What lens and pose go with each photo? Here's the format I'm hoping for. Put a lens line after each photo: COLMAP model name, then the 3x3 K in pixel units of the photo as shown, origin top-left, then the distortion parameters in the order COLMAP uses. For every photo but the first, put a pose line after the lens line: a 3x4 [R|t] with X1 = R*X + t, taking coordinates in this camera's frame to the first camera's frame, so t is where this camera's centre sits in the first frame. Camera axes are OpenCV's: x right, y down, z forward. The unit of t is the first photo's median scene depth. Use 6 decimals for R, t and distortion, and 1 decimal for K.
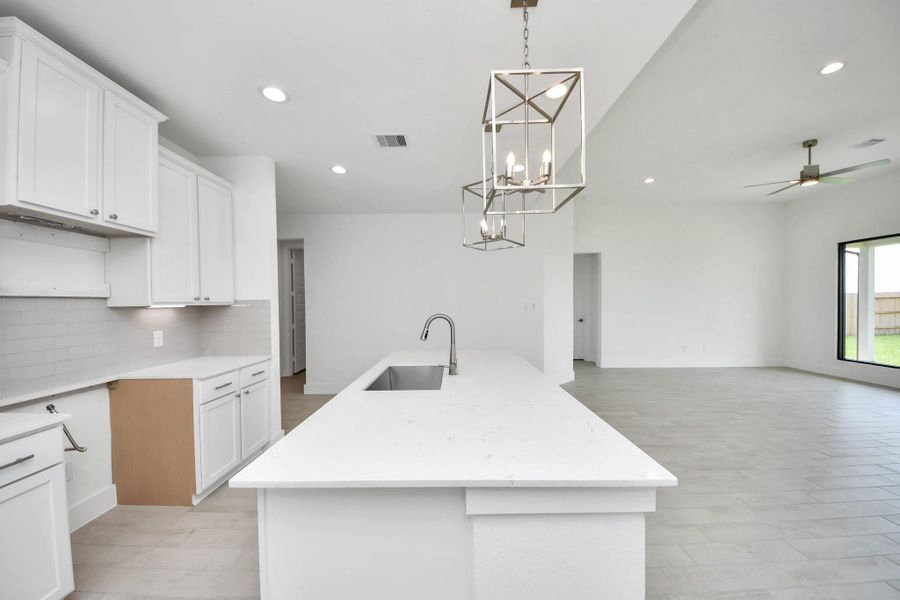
lens RADIAL K [[323.8, 0, 450.0], [0, 323.8, 300.0], [0, 0, 1]] dist [0.000527, 0.000006]
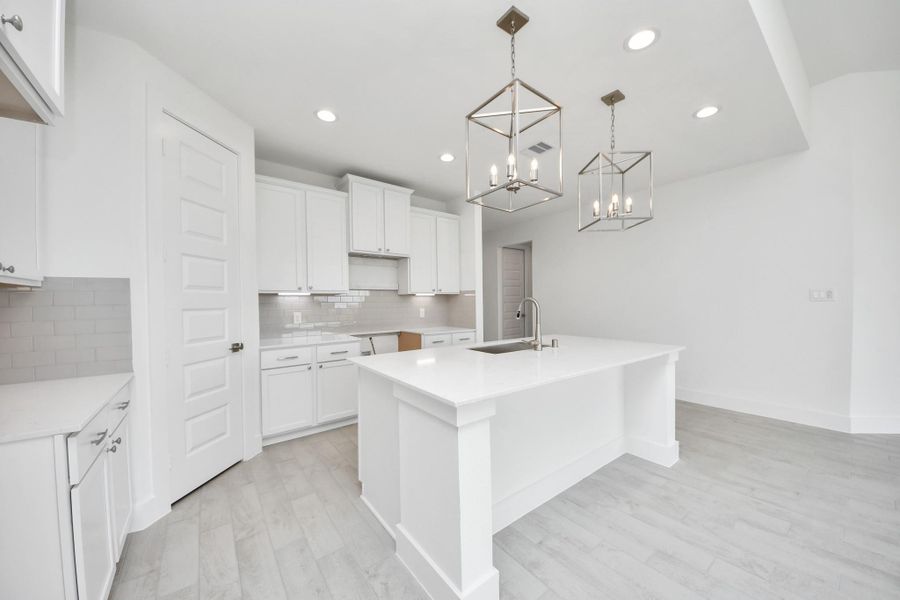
lens RADIAL K [[323.8, 0, 450.0], [0, 323.8, 300.0], [0, 0, 1]] dist [0.000527, 0.000006]
pose [[0.594861, 0.004460, -0.803816, 0.566236], [0.012383, 0.999815, 0.014711, 0.020760], [0.803733, -0.018705, 0.594695, 0.042206]]
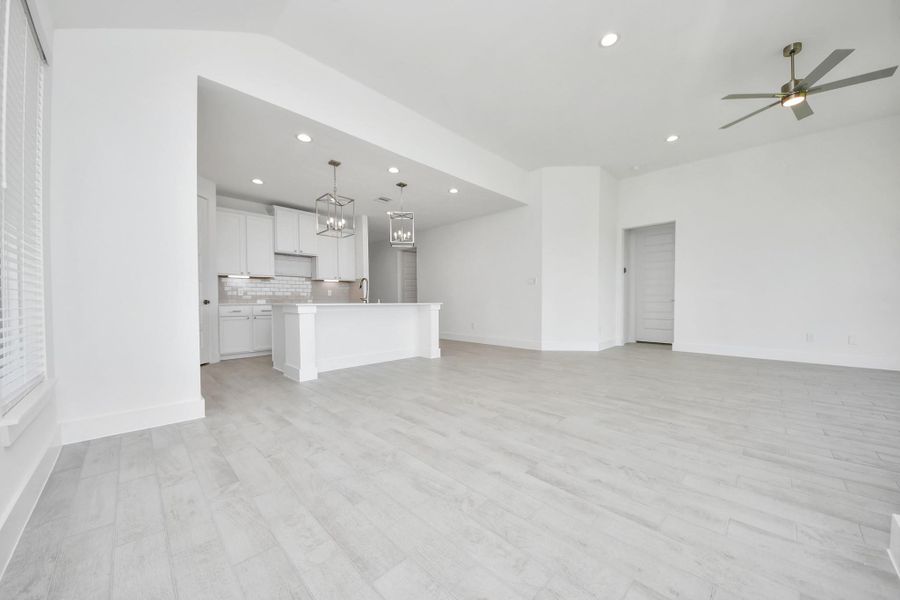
lens RADIAL K [[323.8, 0, 450.0], [0, 323.8, 300.0], [0, 0, 1]] dist [0.000527, 0.000006]
pose [[0.698675, 0.008294, -0.715391, 1.546843], [0.003196, 0.999887, 0.014713, 0.124145], [0.715432, -0.012566, 0.698569, -0.163069]]
